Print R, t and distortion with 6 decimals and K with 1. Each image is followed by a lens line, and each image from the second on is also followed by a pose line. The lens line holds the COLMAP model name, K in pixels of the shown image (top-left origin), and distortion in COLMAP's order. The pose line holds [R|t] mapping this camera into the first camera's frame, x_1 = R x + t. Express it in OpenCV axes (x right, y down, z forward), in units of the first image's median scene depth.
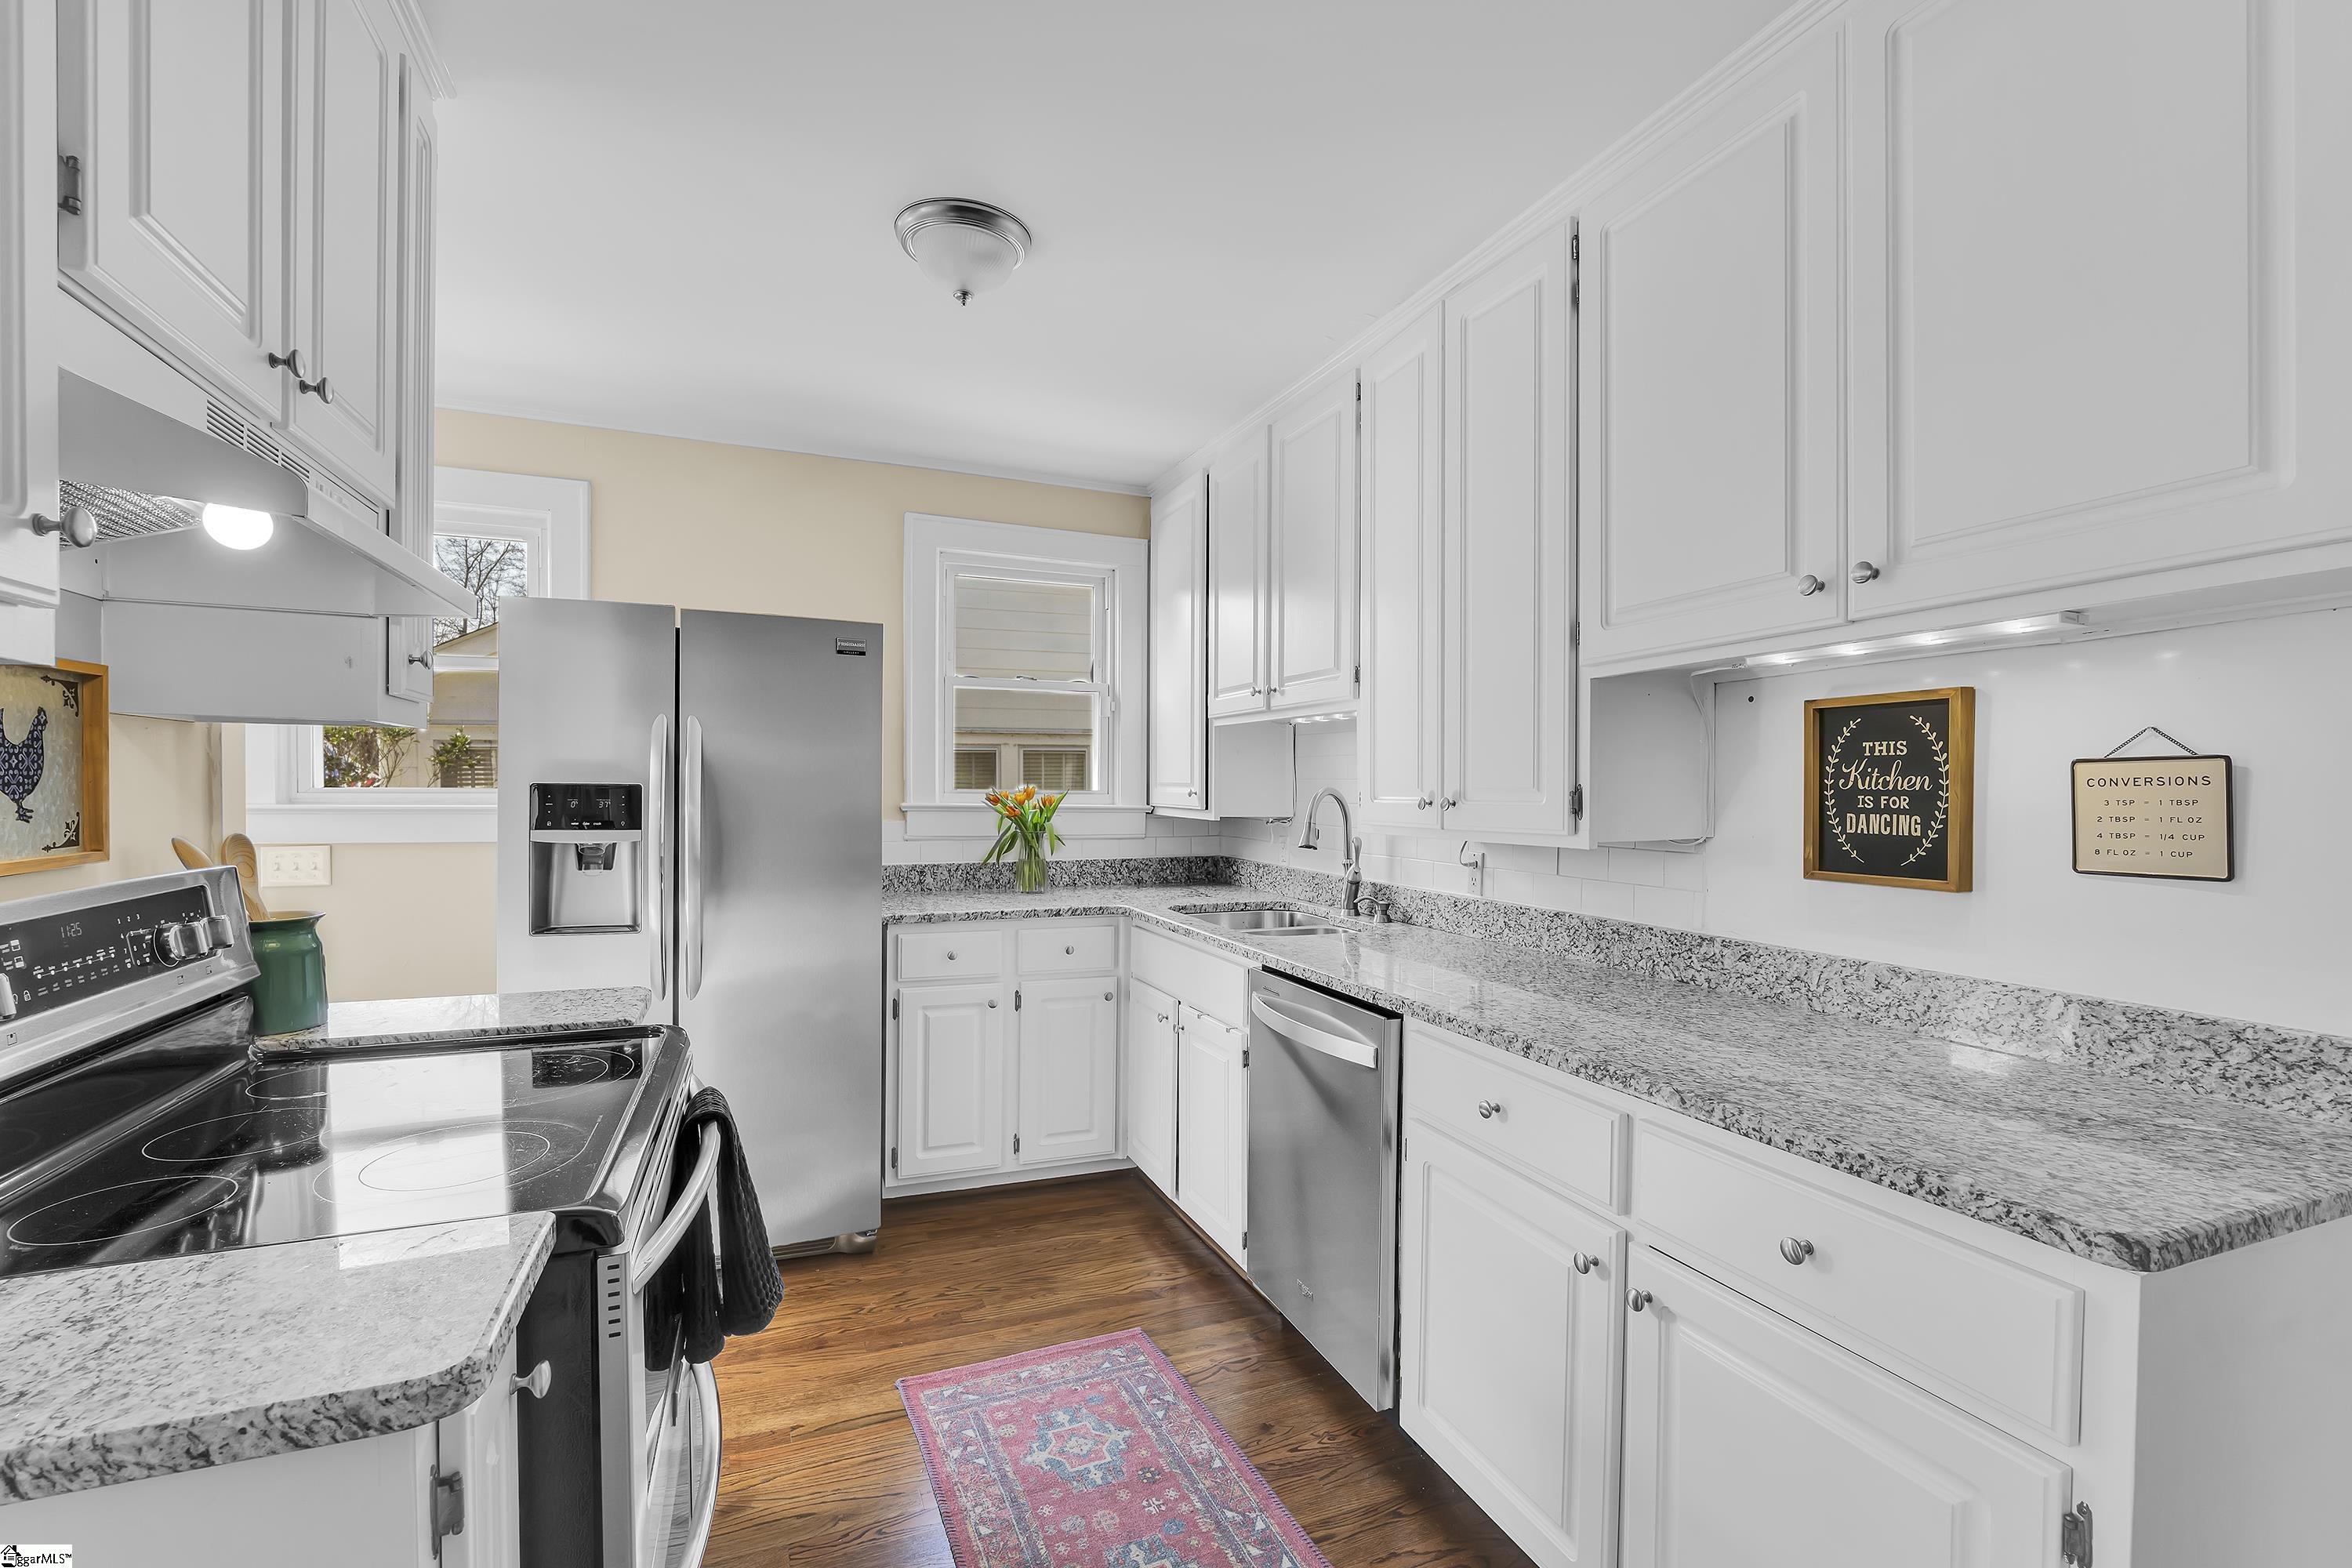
lens RADIAL K [[1034.4, 0, 1172.6], [0, 1034.4, 795.9], [0, 0, 1]] dist [-0.001311, -0.000079]
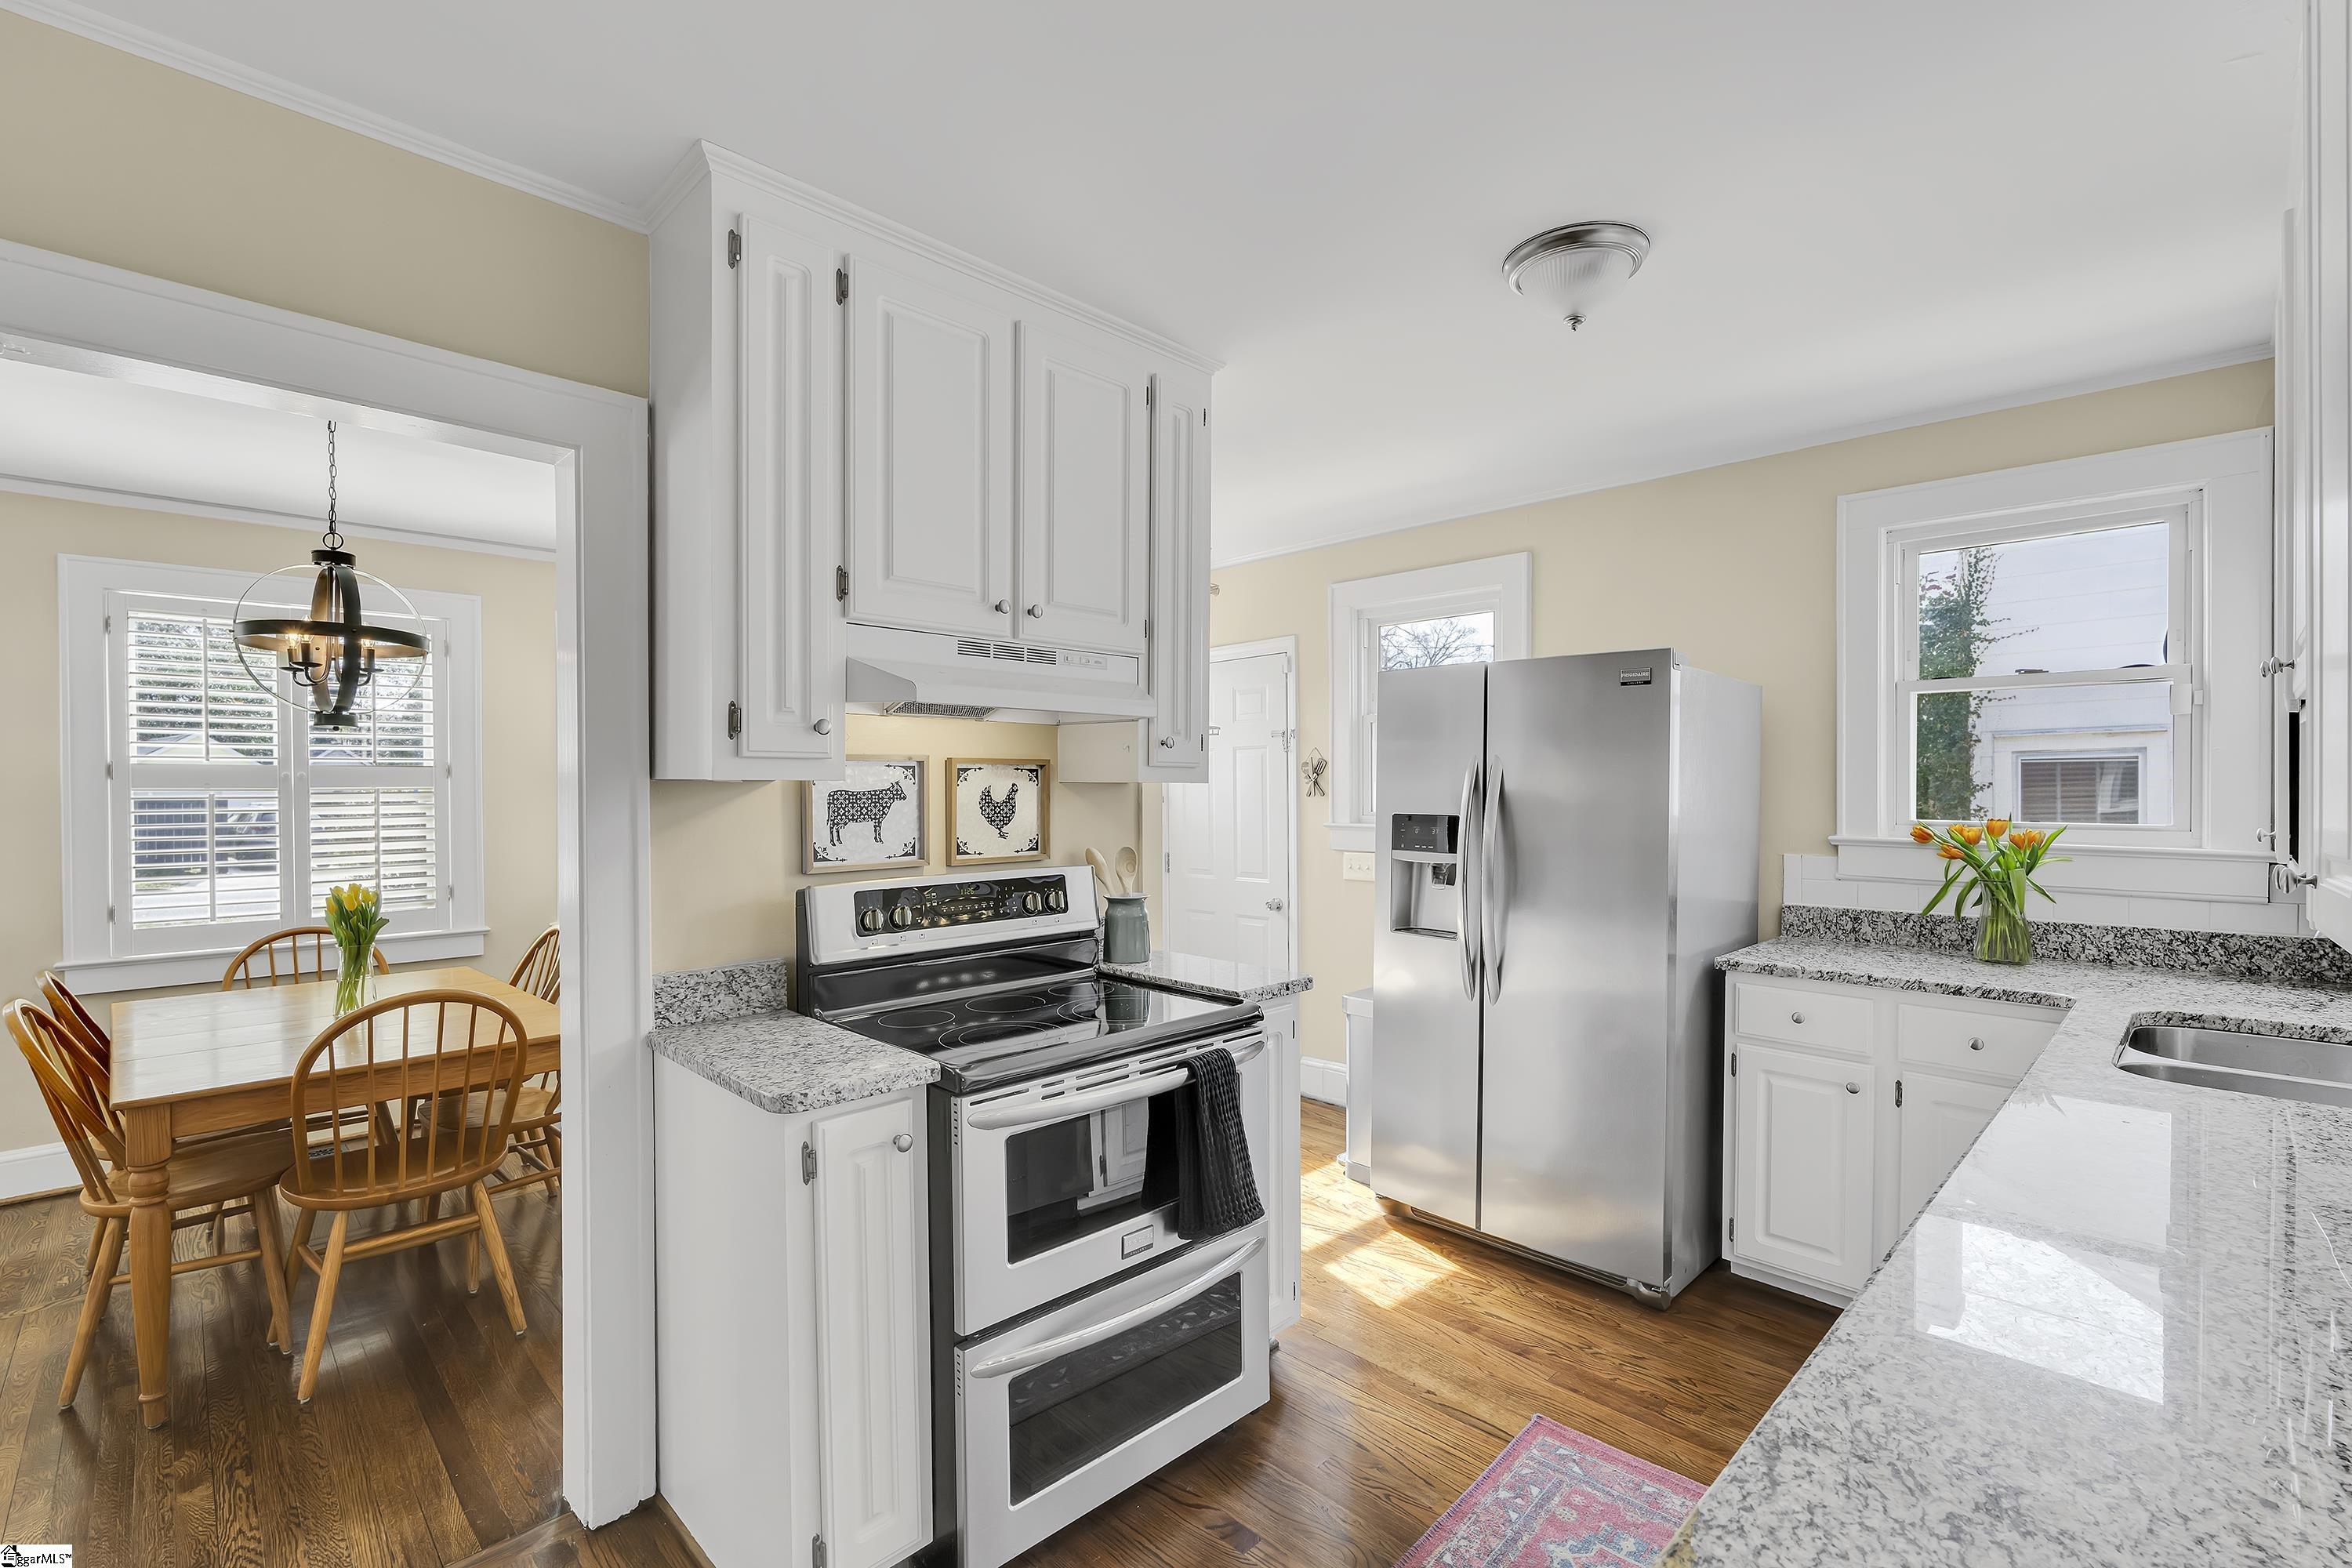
lens RADIAL K [[1034.4, 0, 1174.9], [0, 1034.4, 788.2], [0, 0, 1]] dist [-0.001311, -0.000079]
pose [[0.387963, -0.008846, -0.921633, 0.455715], [-0.007263, 0.999894, -0.012655, -0.024995], [0.921647, 0.011604, 0.387857, 0.237955]]
